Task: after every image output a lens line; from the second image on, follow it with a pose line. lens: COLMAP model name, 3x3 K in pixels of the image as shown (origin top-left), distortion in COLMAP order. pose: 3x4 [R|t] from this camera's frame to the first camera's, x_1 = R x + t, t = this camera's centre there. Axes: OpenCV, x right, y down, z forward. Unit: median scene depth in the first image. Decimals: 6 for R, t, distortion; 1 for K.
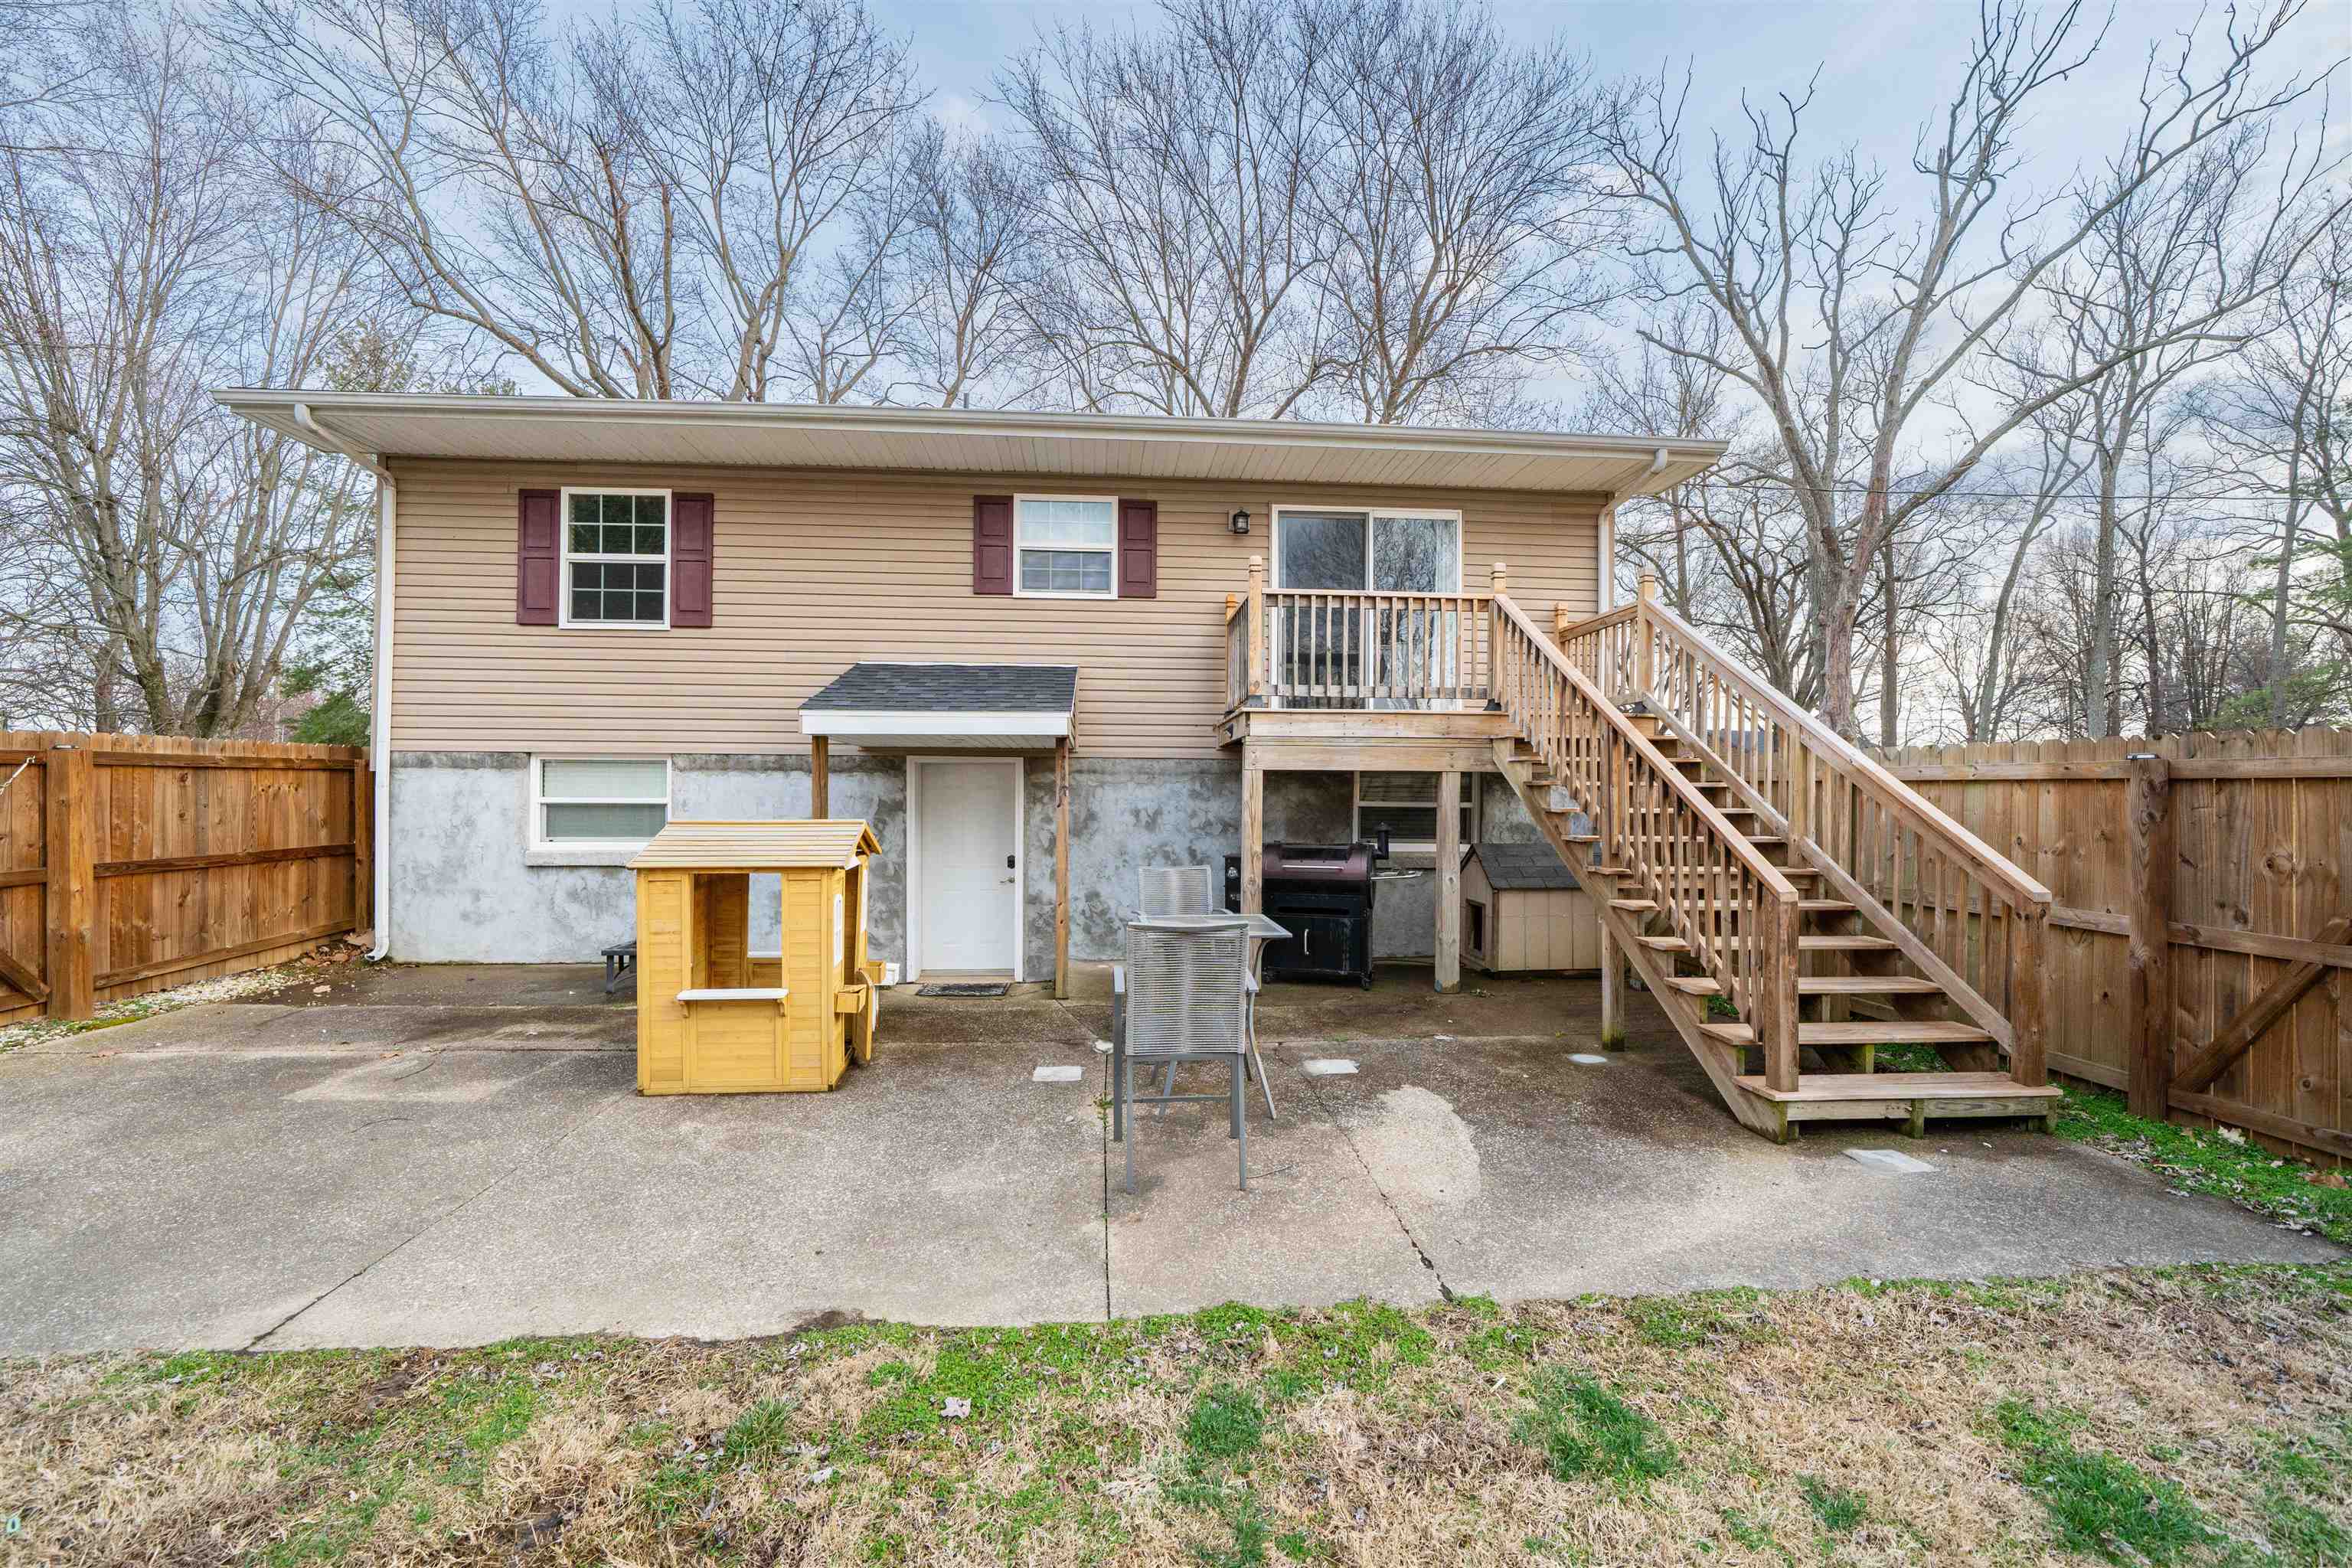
lens RADIAL K [[914.5, 0, 1162.4], [0, 914.5, 787.4], [0, 0, 1]] dist [-0.001021, -0.000073]
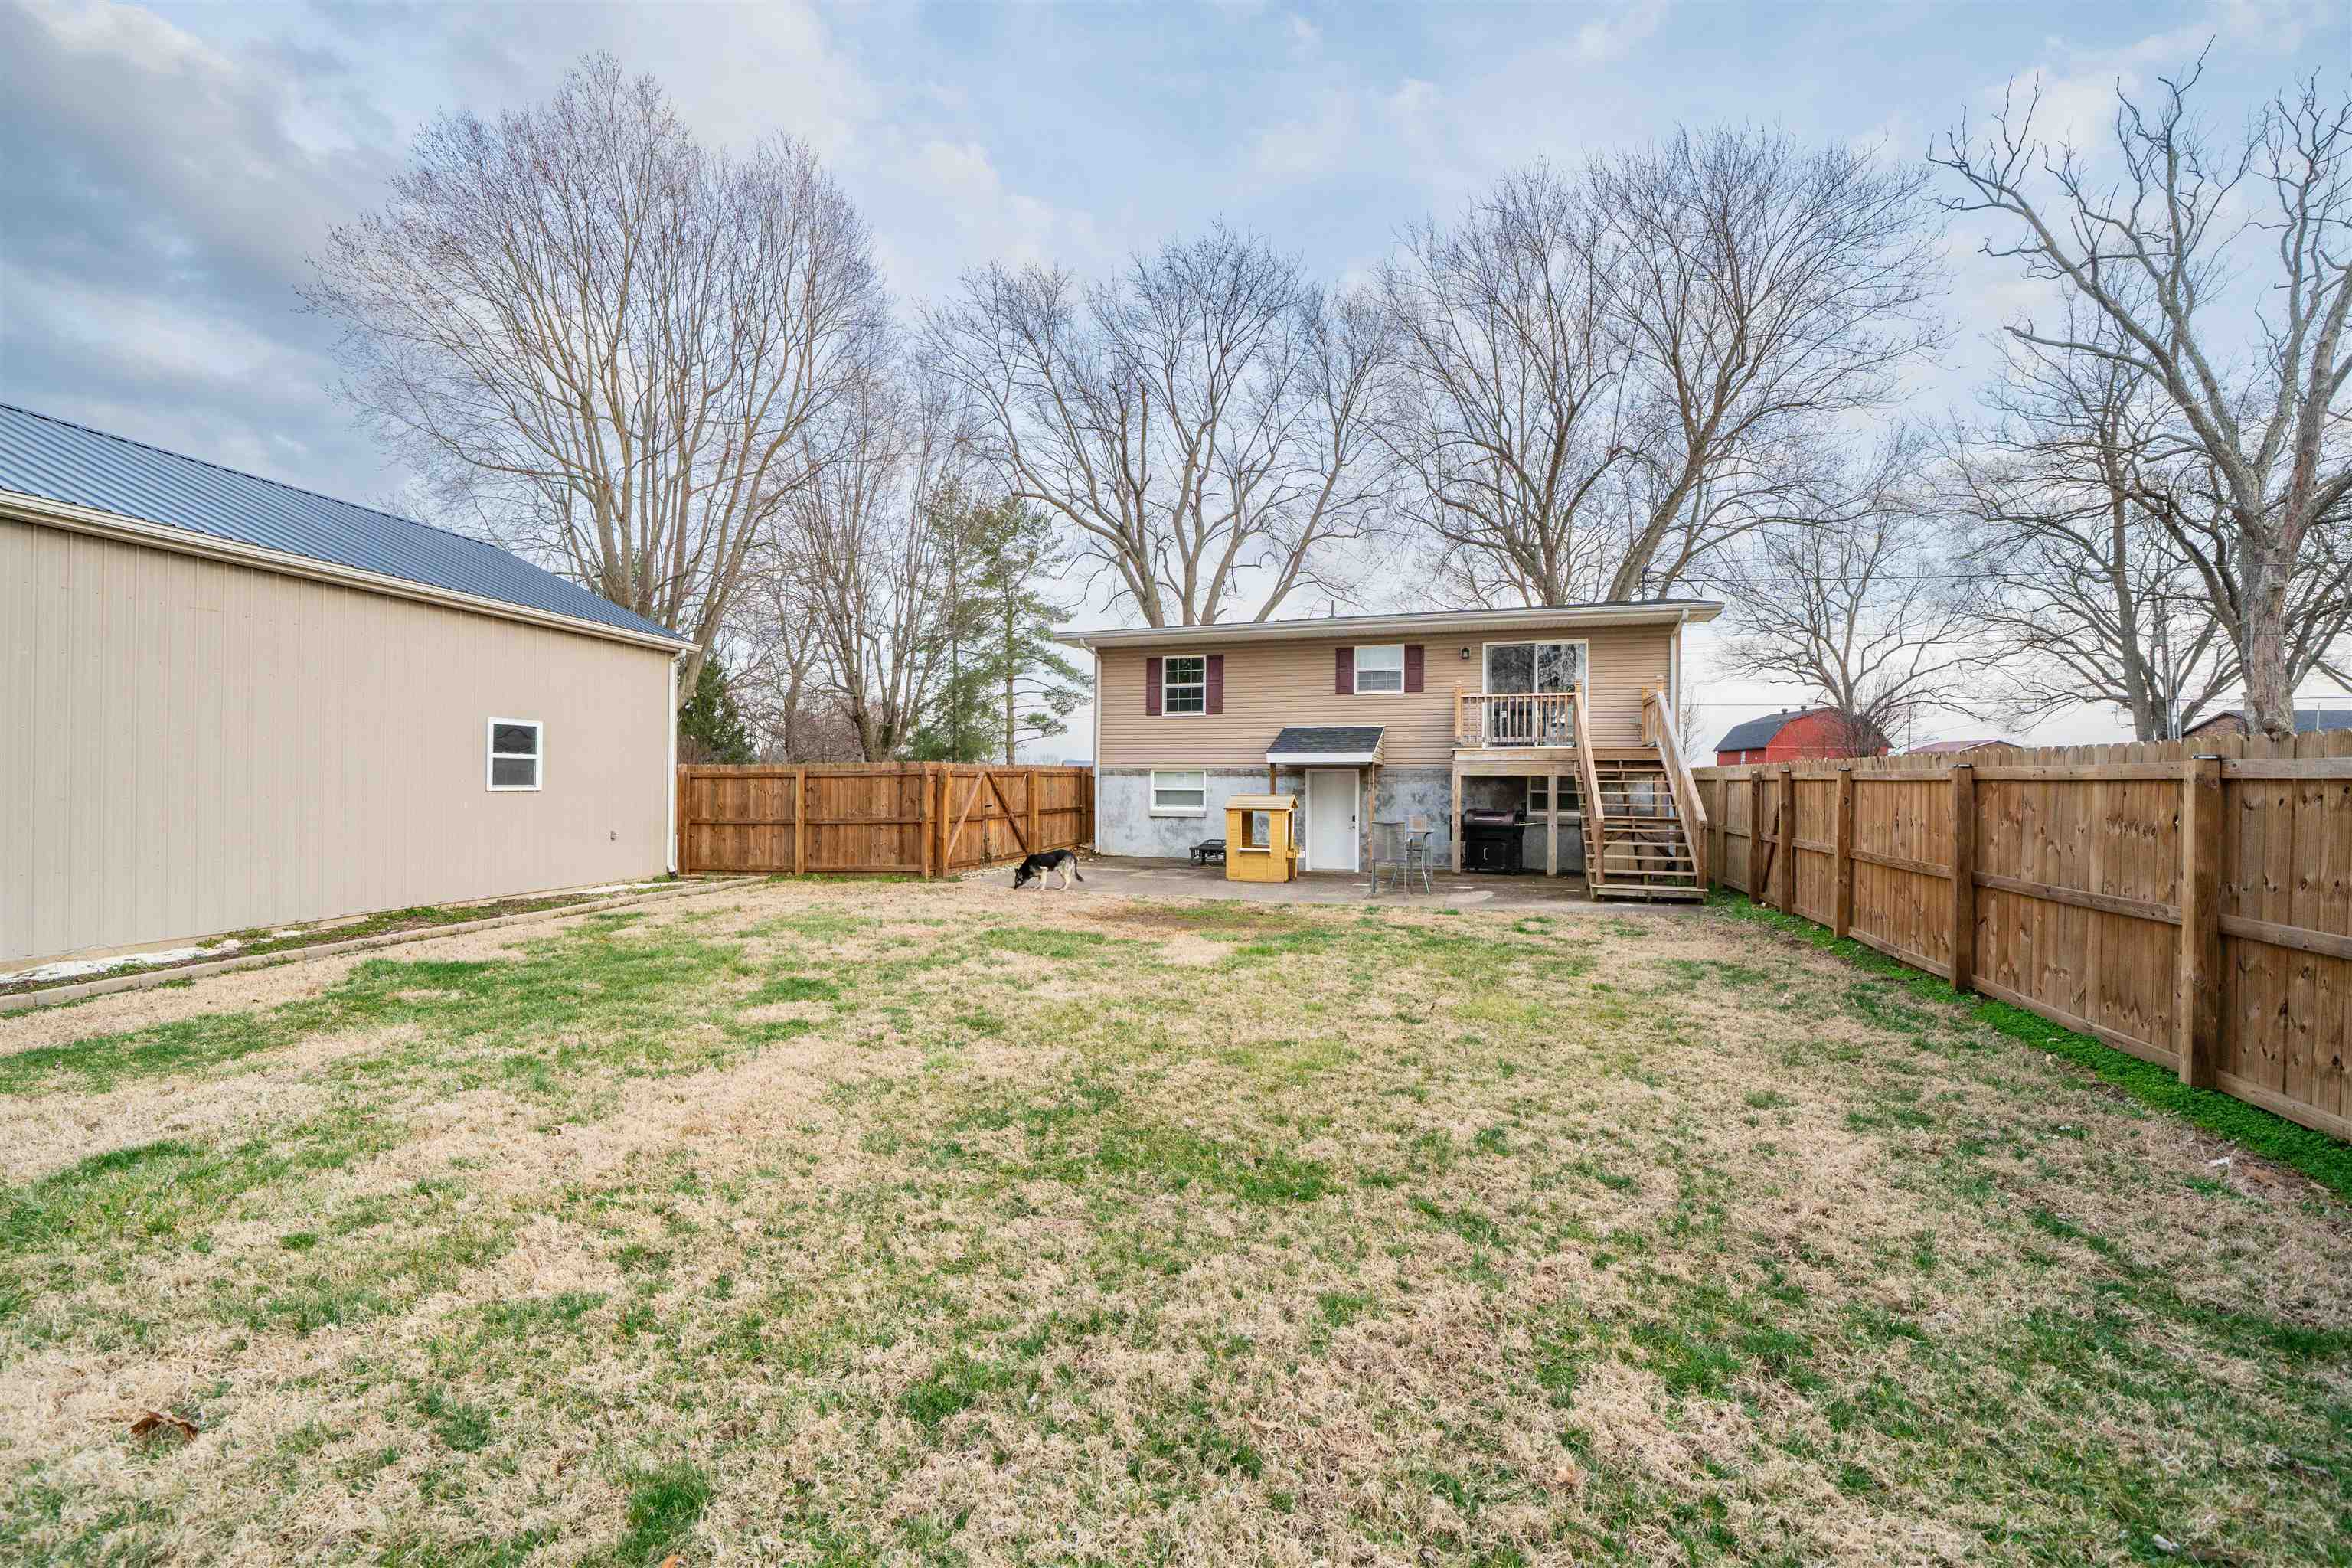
lens RADIAL K [[914.5, 0, 1162.4], [0, 914.5, 787.4], [0, 0, 1]] dist [-0.001021, -0.000073]
pose [[0.915979, 0.001837, -0.401222, 0.290165], [0.000715, 0.999980, 0.006209, -0.004257], [0.401226, -0.005974, 0.915960, -1.164185]]
